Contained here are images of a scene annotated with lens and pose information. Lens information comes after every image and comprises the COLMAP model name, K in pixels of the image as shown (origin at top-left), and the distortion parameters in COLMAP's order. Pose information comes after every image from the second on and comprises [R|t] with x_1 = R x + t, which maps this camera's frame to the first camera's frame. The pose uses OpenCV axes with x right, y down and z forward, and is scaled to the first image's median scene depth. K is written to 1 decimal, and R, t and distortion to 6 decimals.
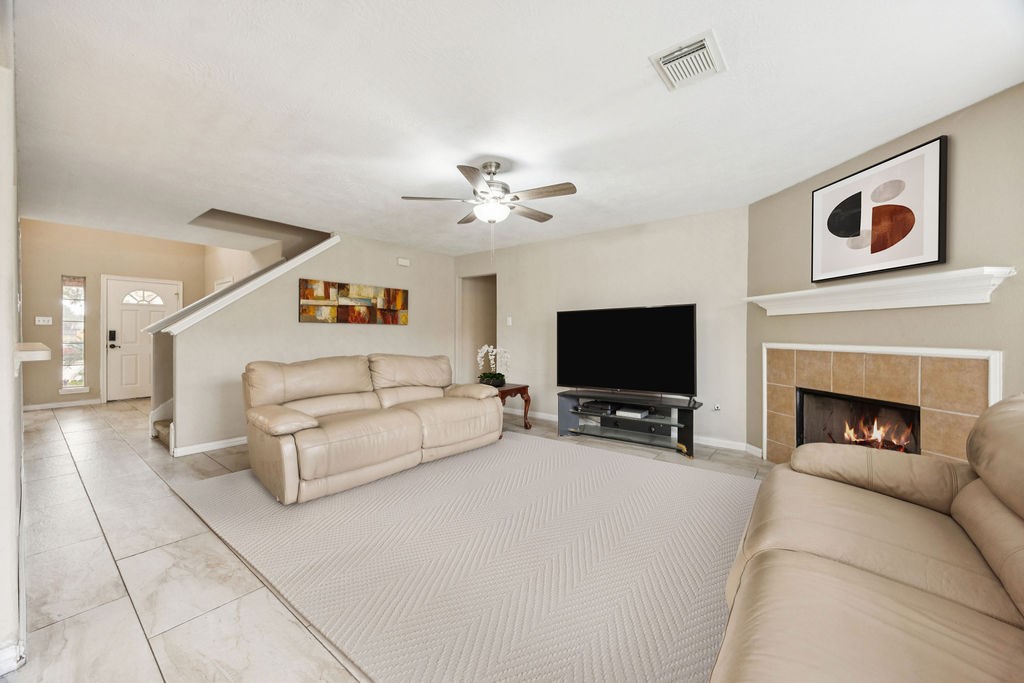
lens RADIAL K [[388.1, 0, 508.7], [0, 388.1, 334.6], [0, 0, 1]] dist [-0.001978, -0.000048]
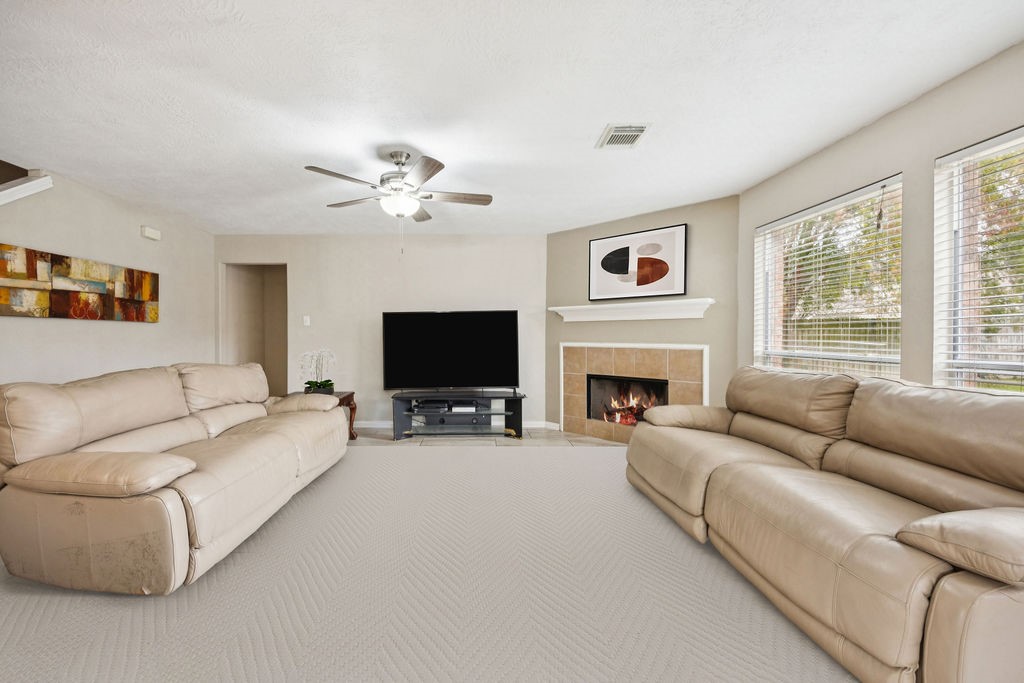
lens RADIAL K [[394.0, 0, 499.0], [0, 394.0, 338.1], [0, 0, 1]] dist [-0.001863, -0.000135]
pose [[0.792634, -0.003884, 0.609685, -0.272108], [0.000894, 0.999986, 0.005208, -0.000190], [-0.609697, -0.003583, 0.792626, 0.063582]]
